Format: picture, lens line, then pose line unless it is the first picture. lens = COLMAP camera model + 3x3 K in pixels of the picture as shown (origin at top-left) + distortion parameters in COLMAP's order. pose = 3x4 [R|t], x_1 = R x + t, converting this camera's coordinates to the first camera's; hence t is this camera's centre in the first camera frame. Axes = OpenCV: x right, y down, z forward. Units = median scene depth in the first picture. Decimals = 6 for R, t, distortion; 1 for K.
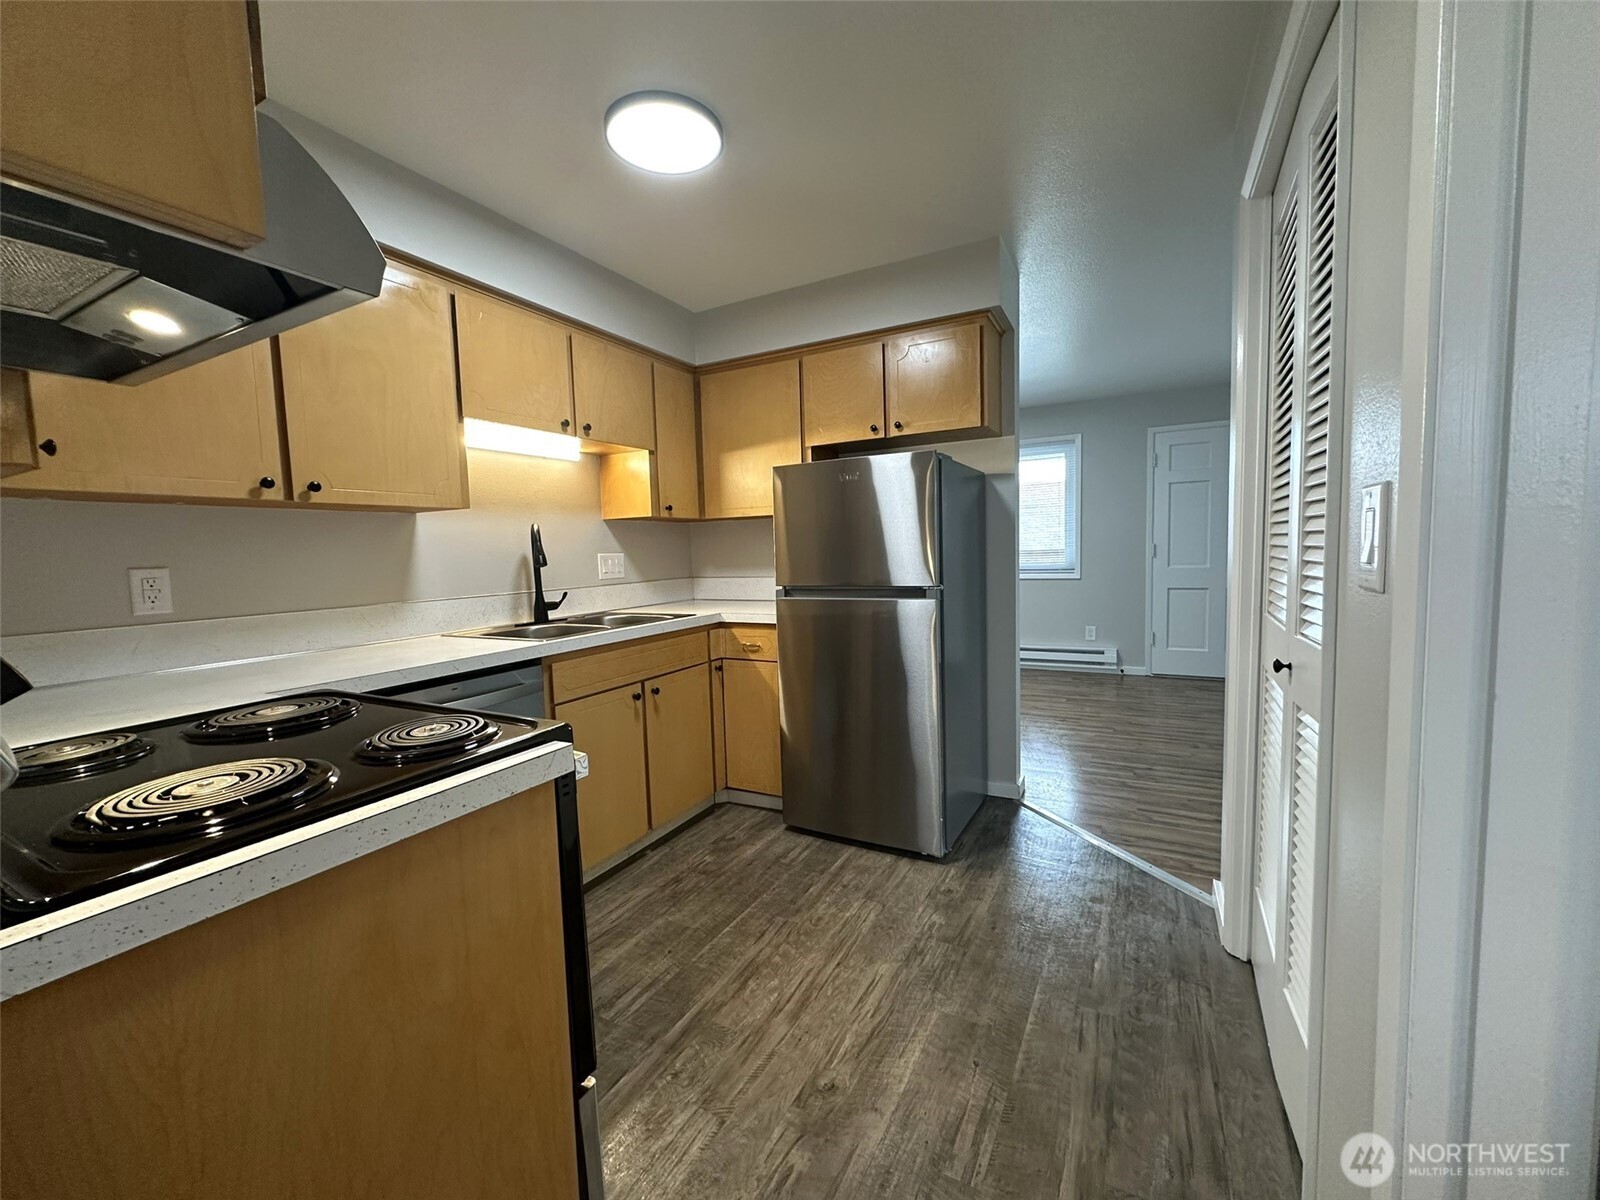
lens RADIAL K [[637.8, 0, 795.8], [0, 637.8, 596.3], [0, 0, 1]] dist [0.002296, -0.001044]
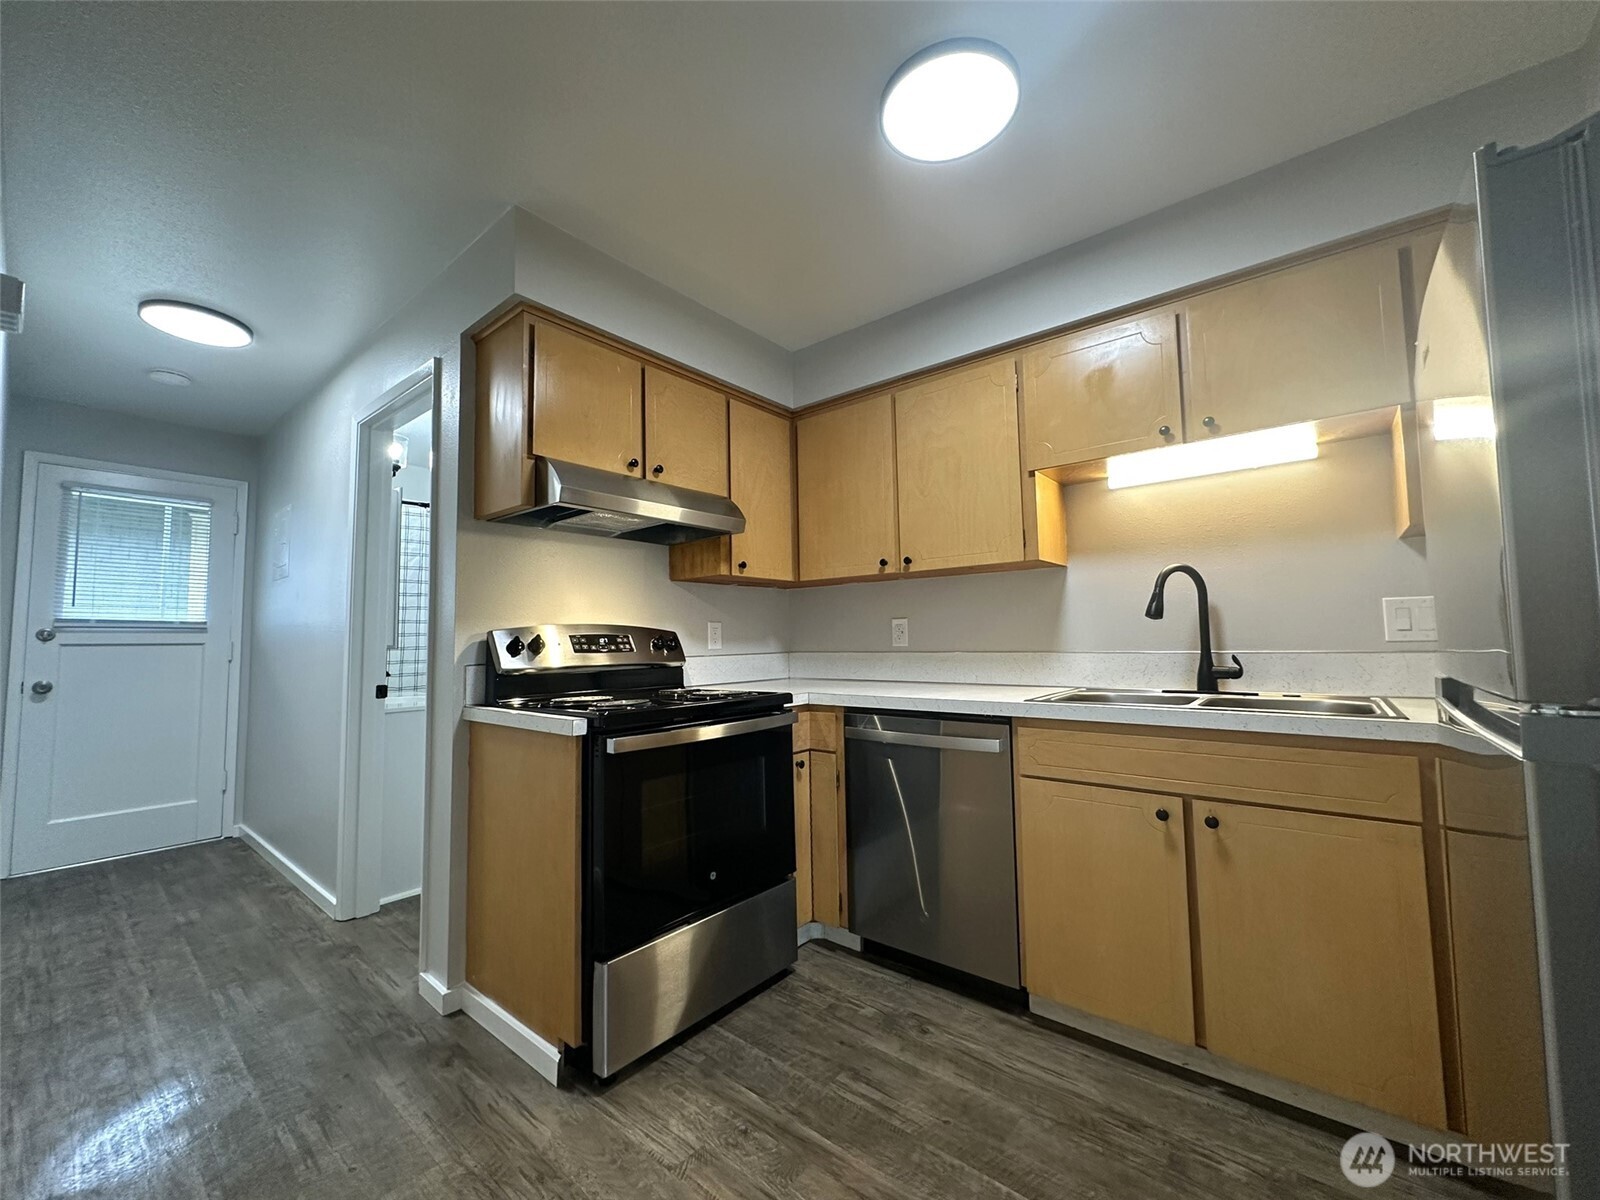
lens RADIAL K [[637.8, 0, 805.4], [0, 637.8, 598.9], [0, 0, 1]] dist [0.002296, -0.001044]
pose [[-0.181995, -0.028059, -0.982899, 0.462379], [-0.049057, 0.998607, -0.019424, -0.034629], [0.982075, 0.044683, -0.183118, 0.727037]]
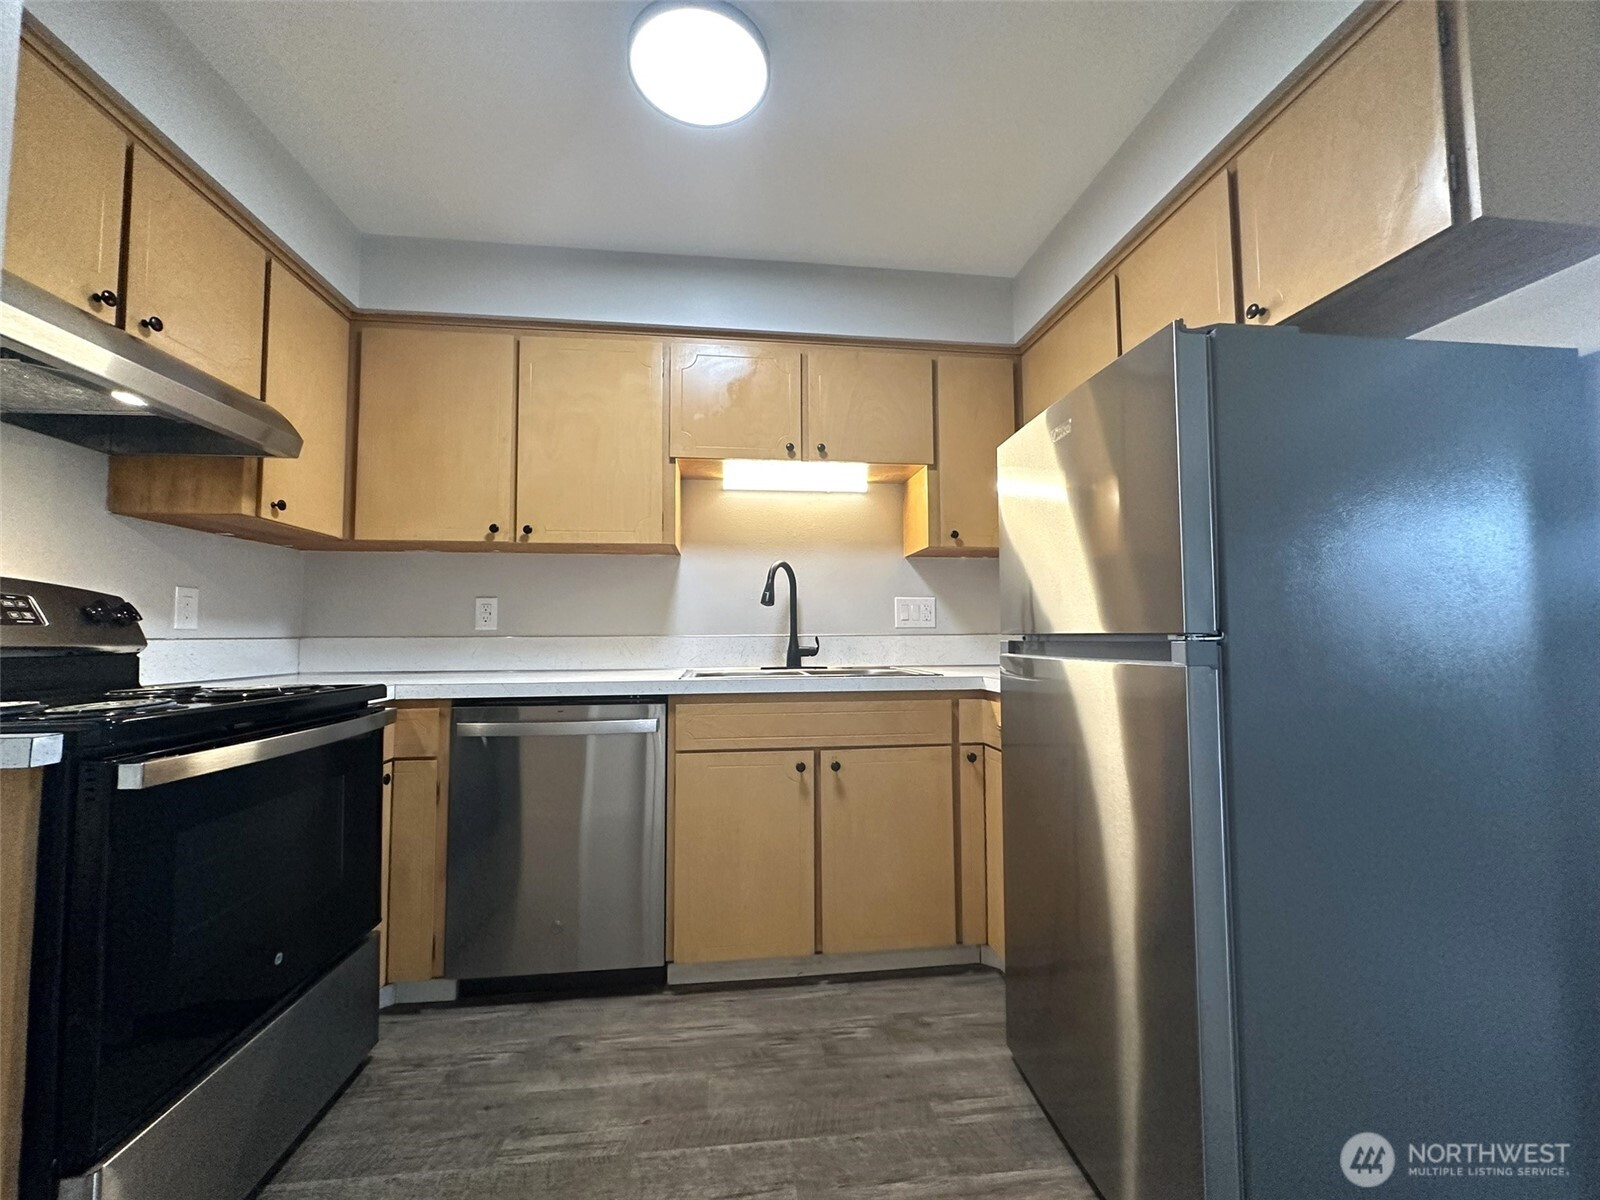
lens RADIAL K [[637.8, 0, 801.4], [0, 637.8, 596.9], [0, 0, 1]] dist [0.002296, -0.001044]
pose [[0.581504, -0.019325, -0.813314, 0.384294], [-0.073078, 0.994436, -0.075879, 0.008187], [0.810255, 0.103559, 0.576856, 0.511182]]
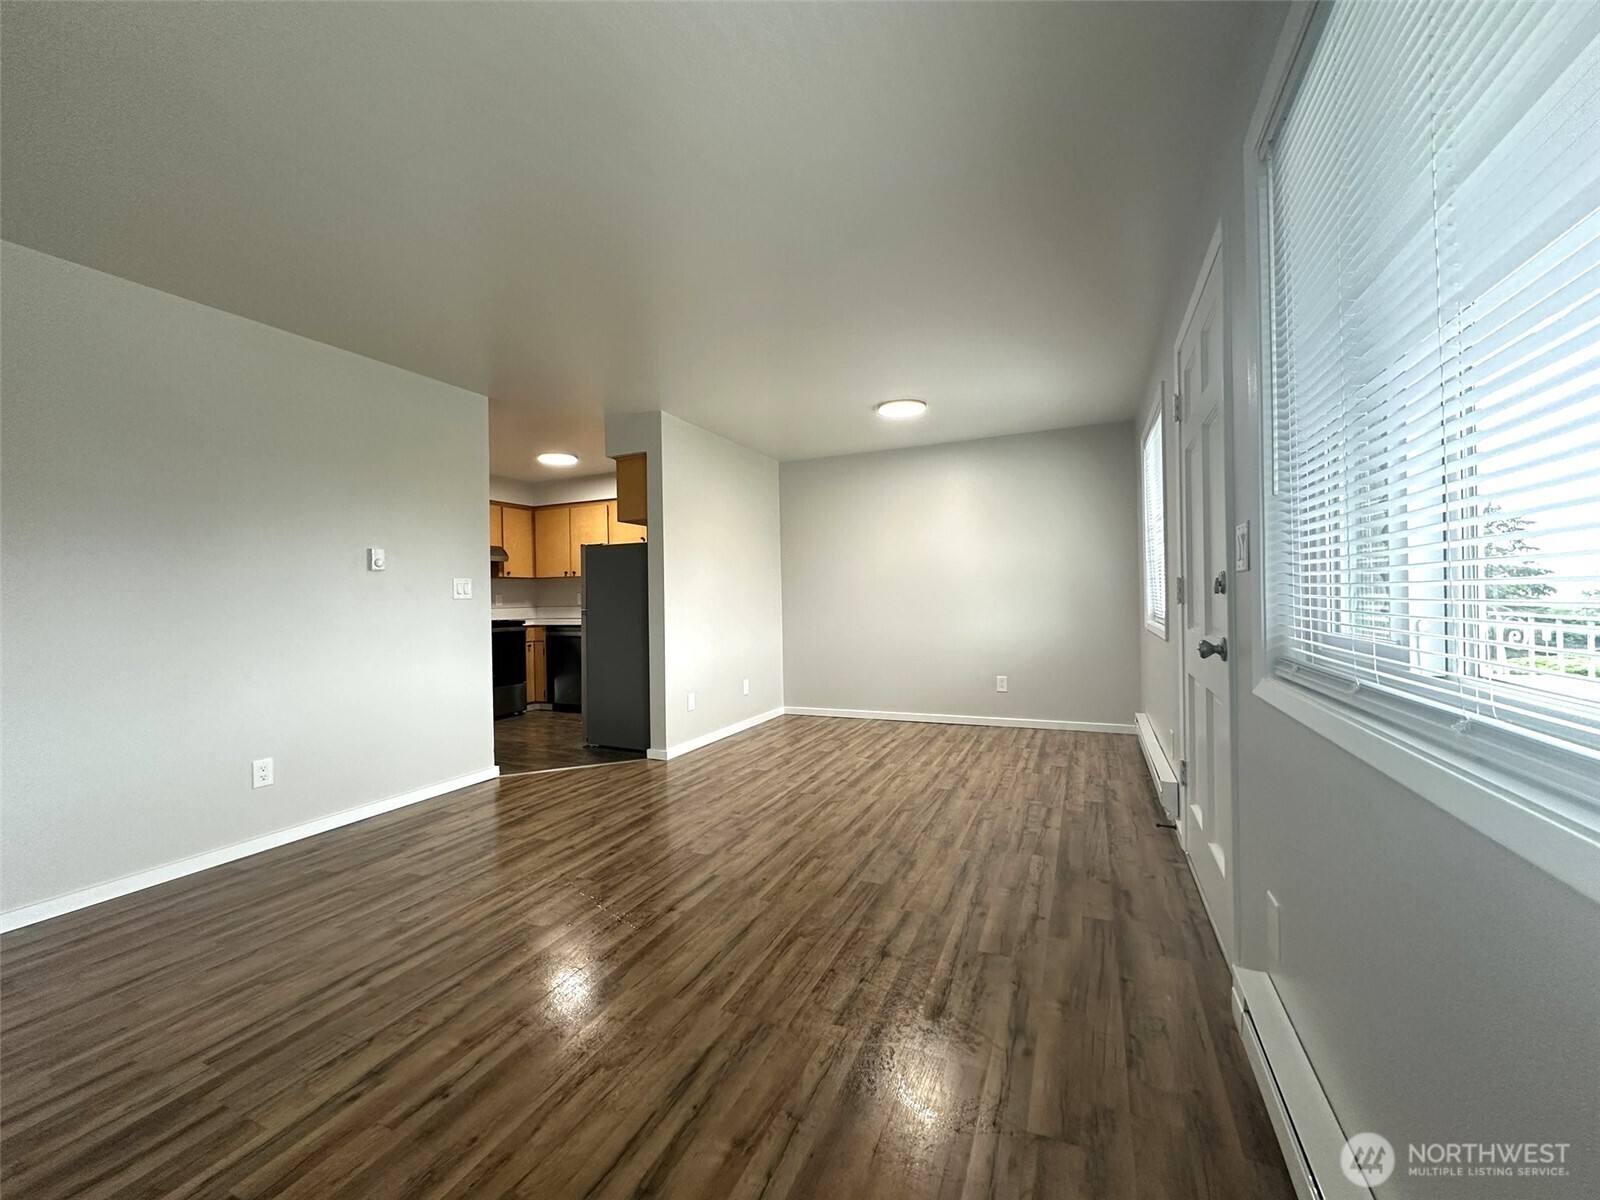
lens RADIAL K [[637.8, 0, 800.0], [0, 637.8, 606.3], [0, 0, 1]] dist [0.002296, -0.001044]
pose [[0.065623, 0.043957, -0.996876, 2.165242], [-0.051776, 0.997833, 0.040590, -0.134386], [0.996500, 0.048951, 0.067756, 1.454350]]
